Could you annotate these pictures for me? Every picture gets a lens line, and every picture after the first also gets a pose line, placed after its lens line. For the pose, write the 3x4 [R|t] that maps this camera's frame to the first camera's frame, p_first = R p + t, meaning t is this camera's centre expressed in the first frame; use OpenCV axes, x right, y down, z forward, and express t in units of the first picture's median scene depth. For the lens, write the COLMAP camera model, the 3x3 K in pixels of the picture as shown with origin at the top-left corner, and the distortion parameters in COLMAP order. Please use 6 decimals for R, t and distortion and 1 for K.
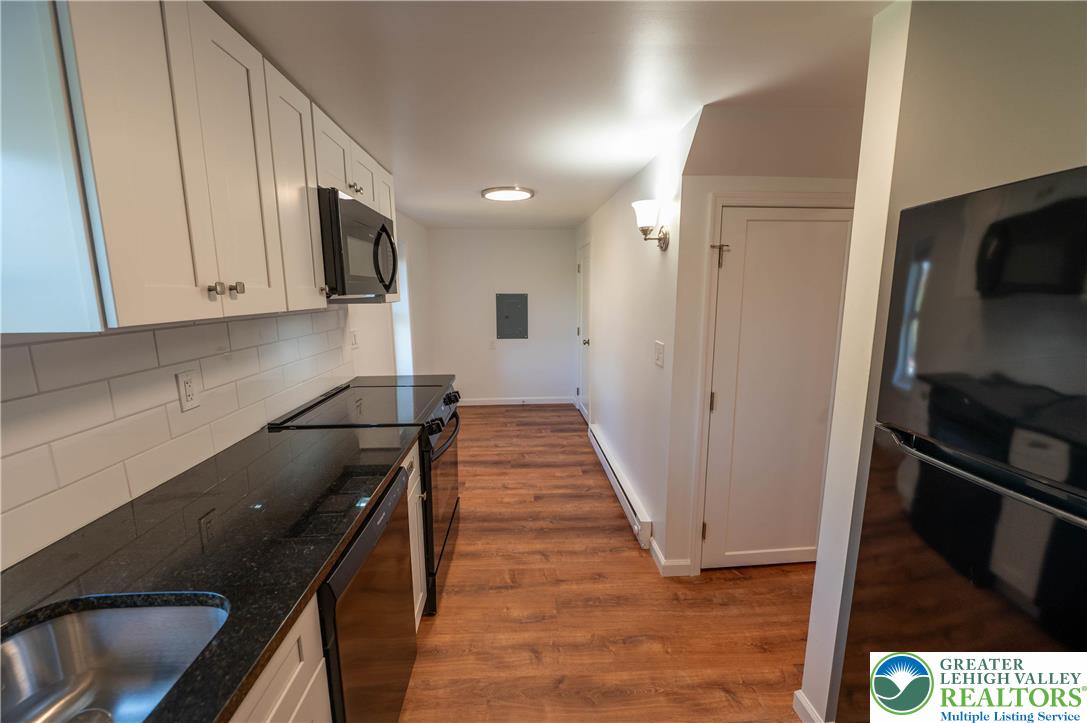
lens RADIAL K [[432.4, 0, 544.3], [0, 432.4, 360.1], [0, 0, 1]] dist [-0.007742, -0.000875]
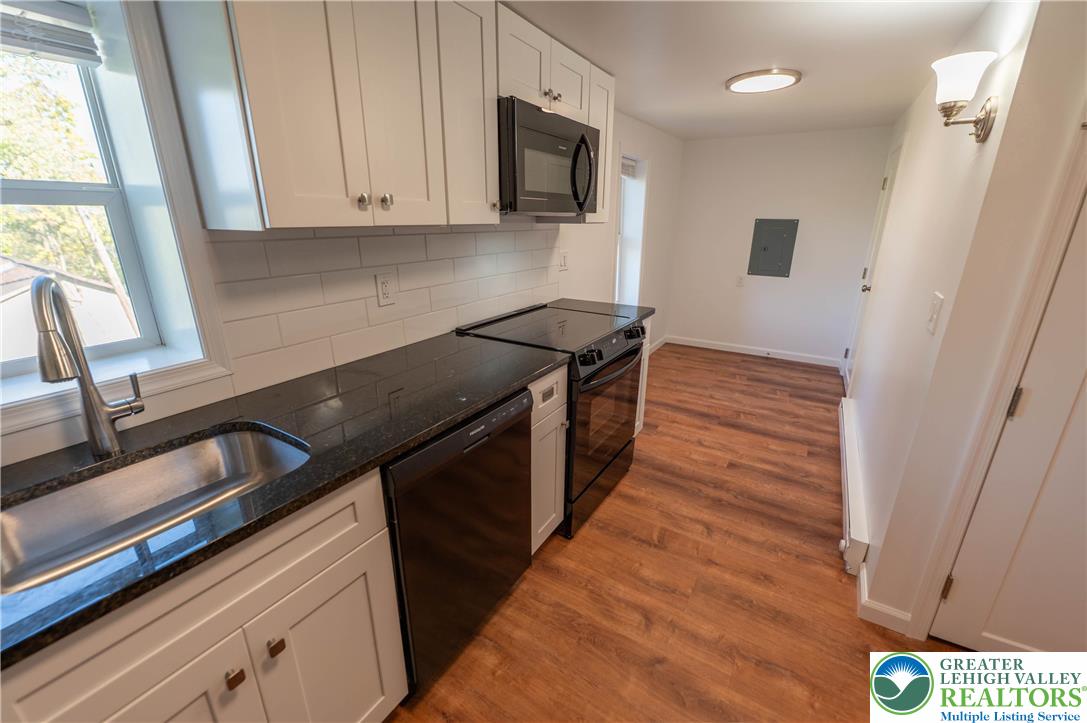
lens RADIAL K [[449.6, 0, 543.5], [0, 449.6, 361.5], [0, 0, 1]] dist [-0.003733, -0.000513]
pose [[0.819782, 0.187052, -0.541266, 0.147406], [-0.102979, 0.977896, 0.181976, -0.004653], [0.563341, -0.093442, 0.820924, 0.102402]]
